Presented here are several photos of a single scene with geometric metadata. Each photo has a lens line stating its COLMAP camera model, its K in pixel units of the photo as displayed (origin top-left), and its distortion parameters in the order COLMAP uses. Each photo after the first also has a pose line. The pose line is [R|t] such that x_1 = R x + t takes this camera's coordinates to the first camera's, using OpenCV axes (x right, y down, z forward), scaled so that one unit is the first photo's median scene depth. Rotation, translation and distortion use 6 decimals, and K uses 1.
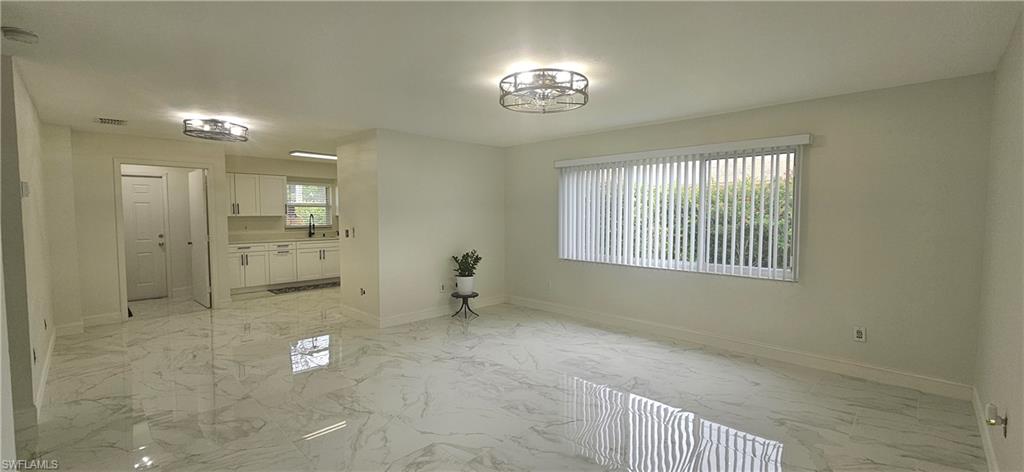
lens RADIAL K [[418.0, 0, 513.9], [0, 418.0, 234.5], [0, 0, 1]] dist [0.002011, -0.000114]
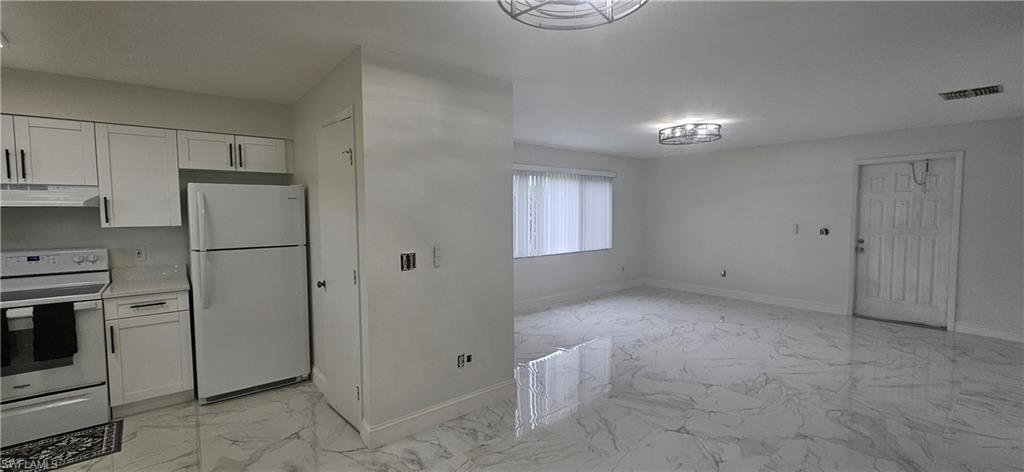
lens RADIAL K [[418.0, 0, 513.9], [0, 418.0, 234.5], [0, 0, 1]] dist [0.002011, -0.000114]
pose [[0.105666, -0.054325, 0.992917, -0.985914], [0.062550, 0.996892, 0.047886, -0.054532], [-0.992432, 0.057047, 0.108736, 0.956533]]
